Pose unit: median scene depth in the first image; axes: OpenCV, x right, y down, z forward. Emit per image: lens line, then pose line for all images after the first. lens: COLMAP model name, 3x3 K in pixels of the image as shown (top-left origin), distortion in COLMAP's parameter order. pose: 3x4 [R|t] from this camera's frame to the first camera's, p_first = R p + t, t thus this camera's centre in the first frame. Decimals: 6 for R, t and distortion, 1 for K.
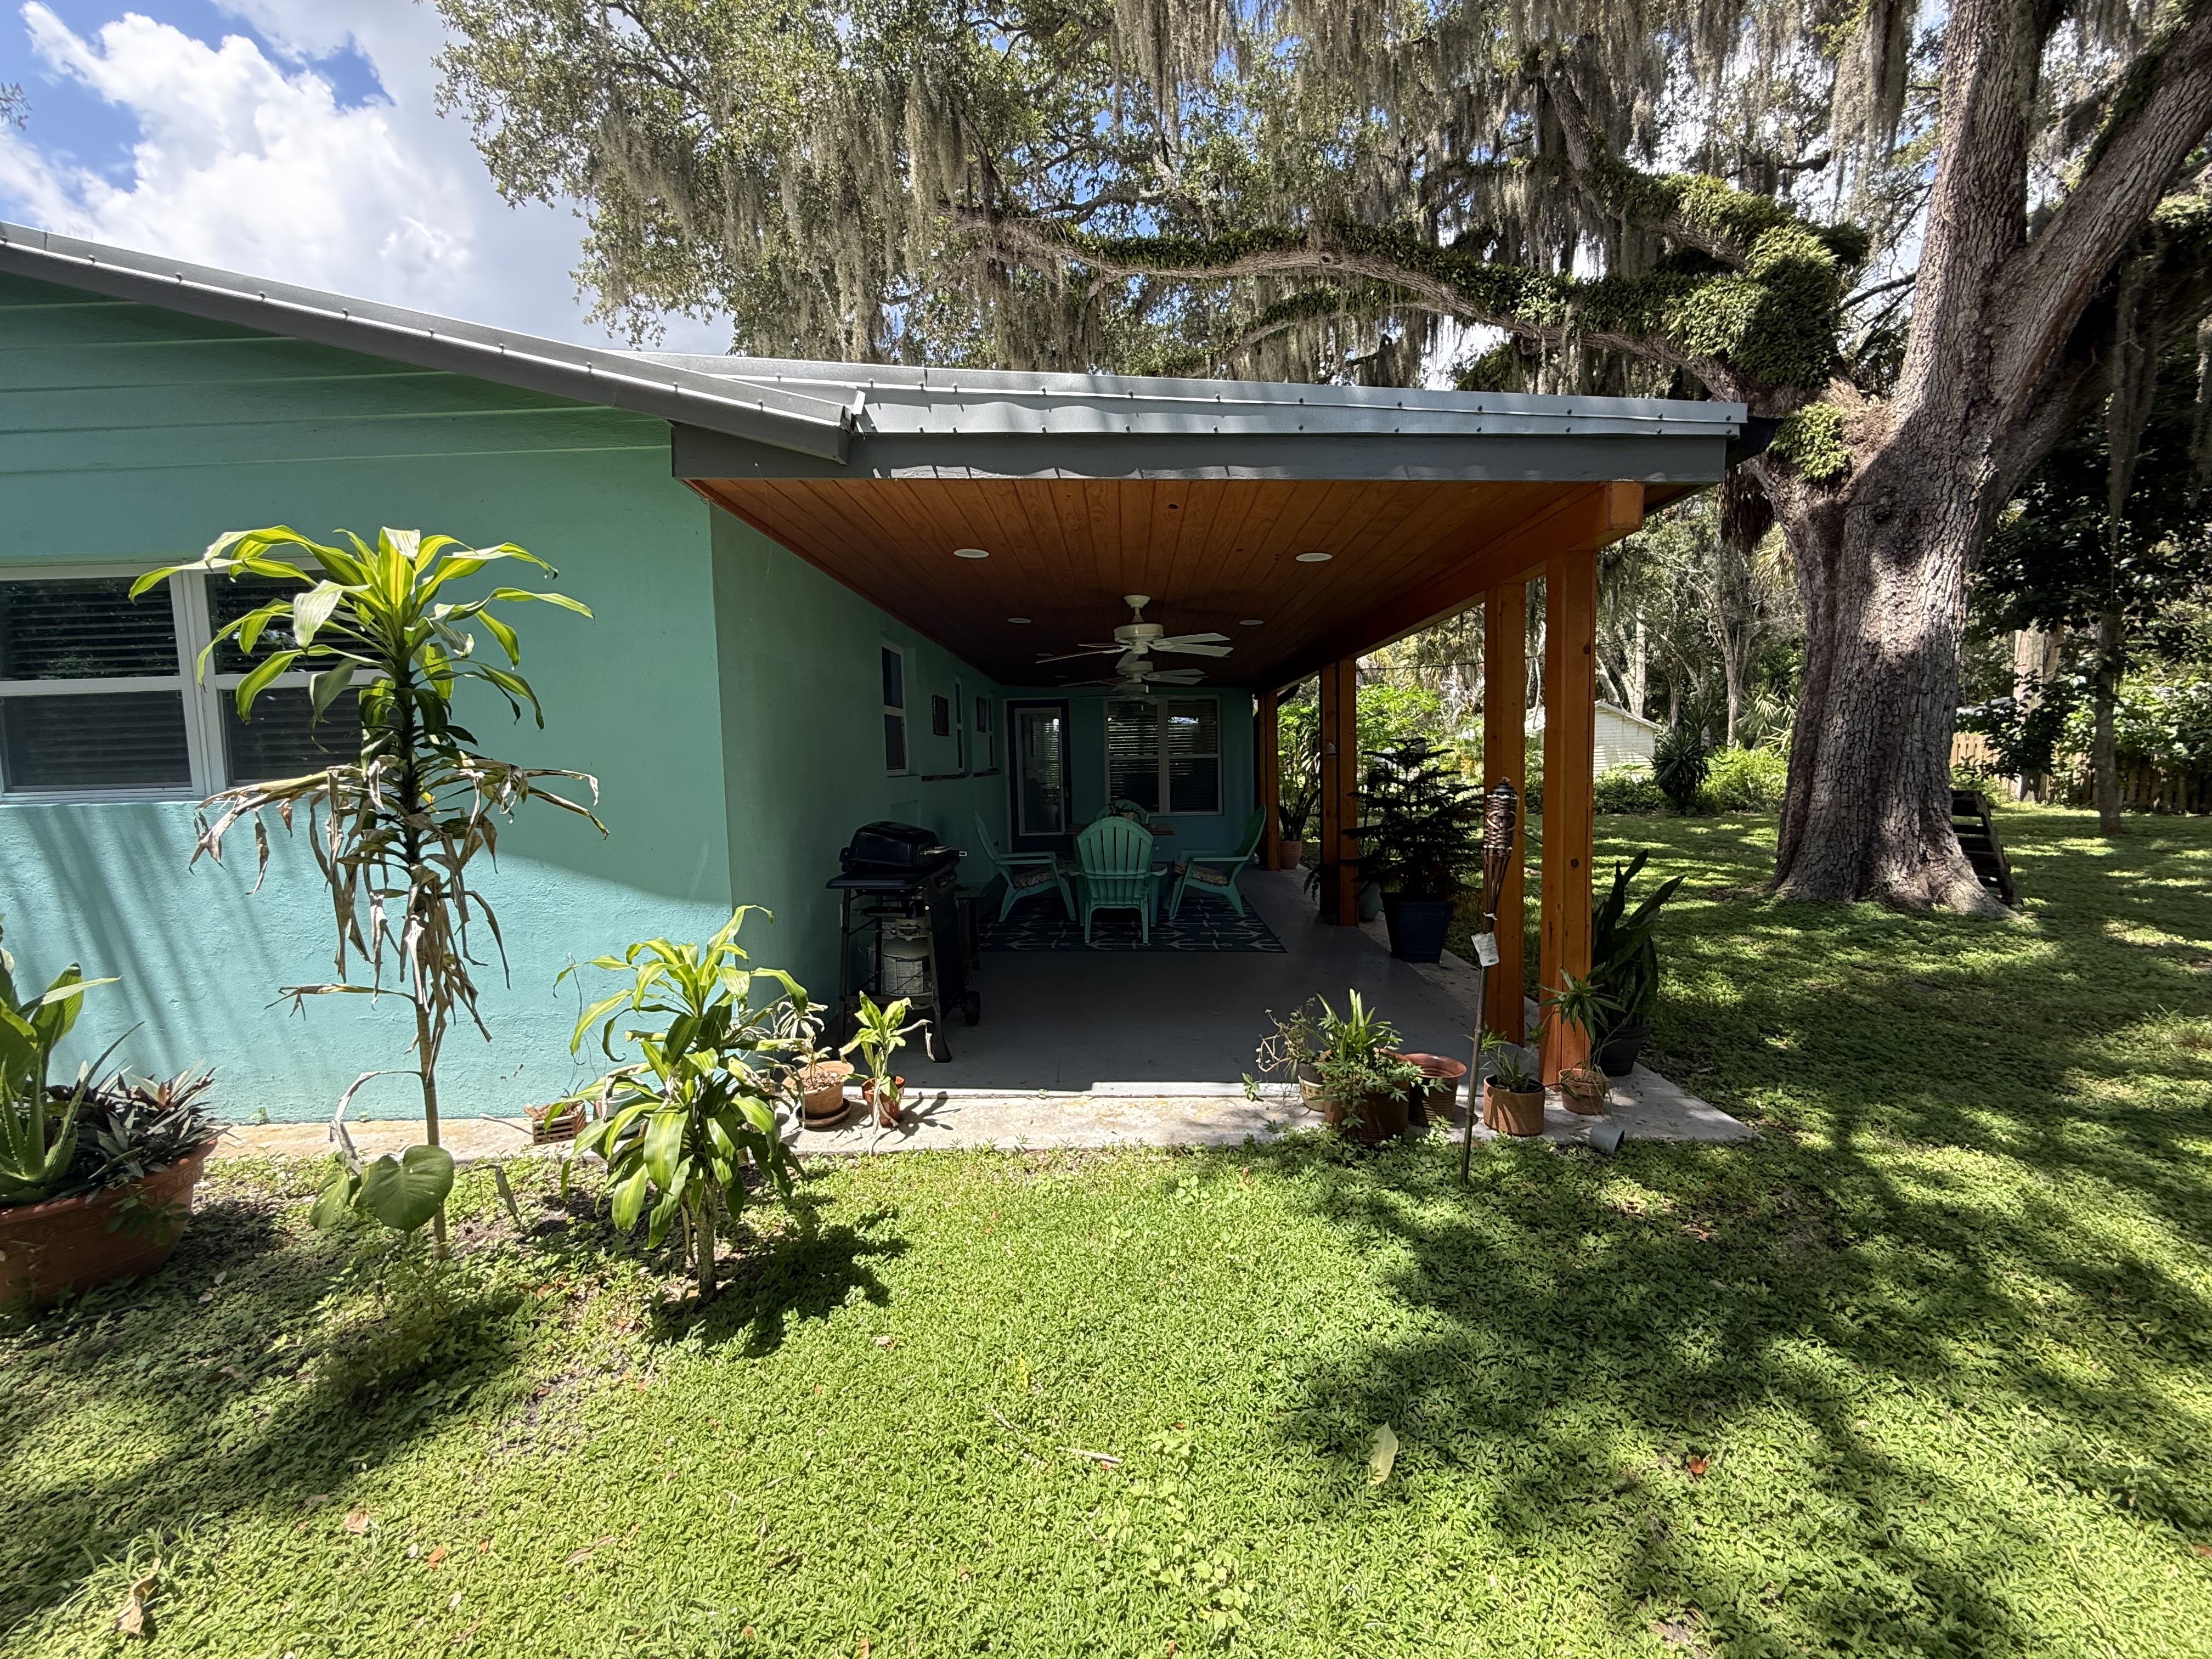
lens RADIAL K [[885.3, 0, 1103.2], [0, 885.3, 831.0], [0, 0, 1]] dist [-0.000038, -0.000272]
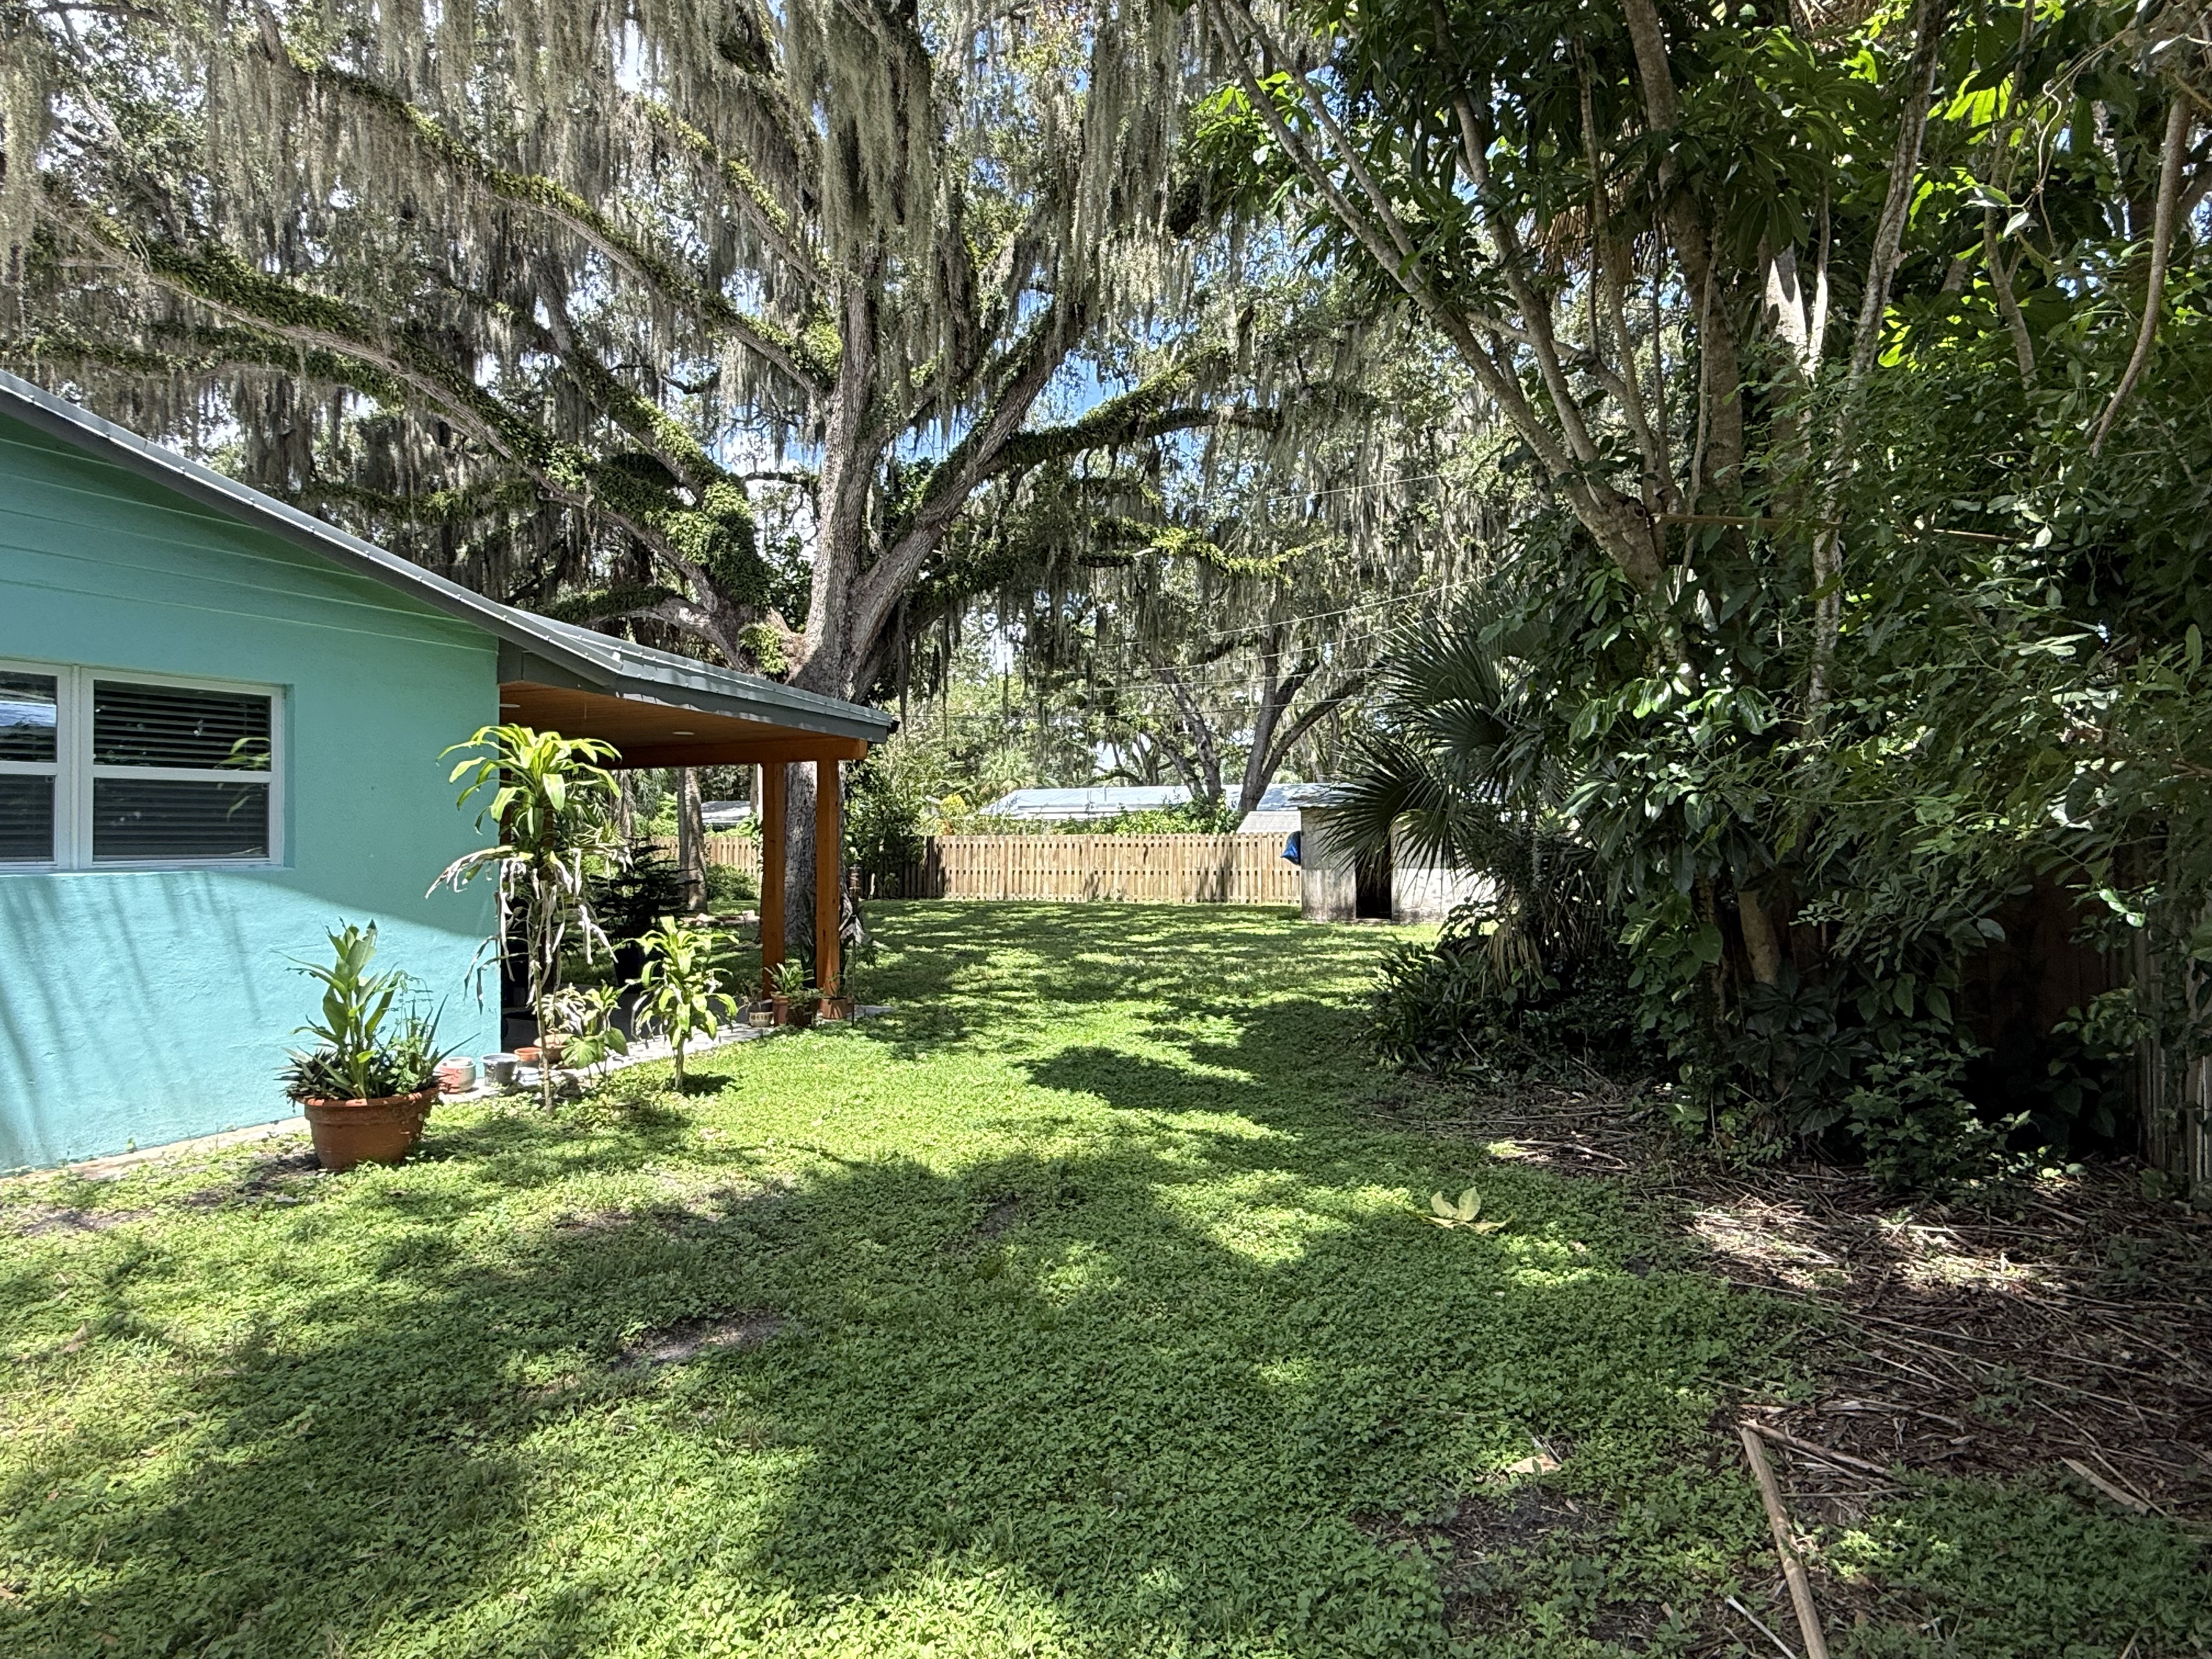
lens RADIAL K [[1226.1, 0, 1106.0], [0, 1226.1, 834.5], [0, 0, 1]] dist [0.000230, -0.000025]
pose [[0.422418, 0.028189, 0.905963, -1.005134], [0.058738, 0.996564, -0.058395, 0.045793], [-0.904496, 0.077881, 0.419310, -0.459391]]
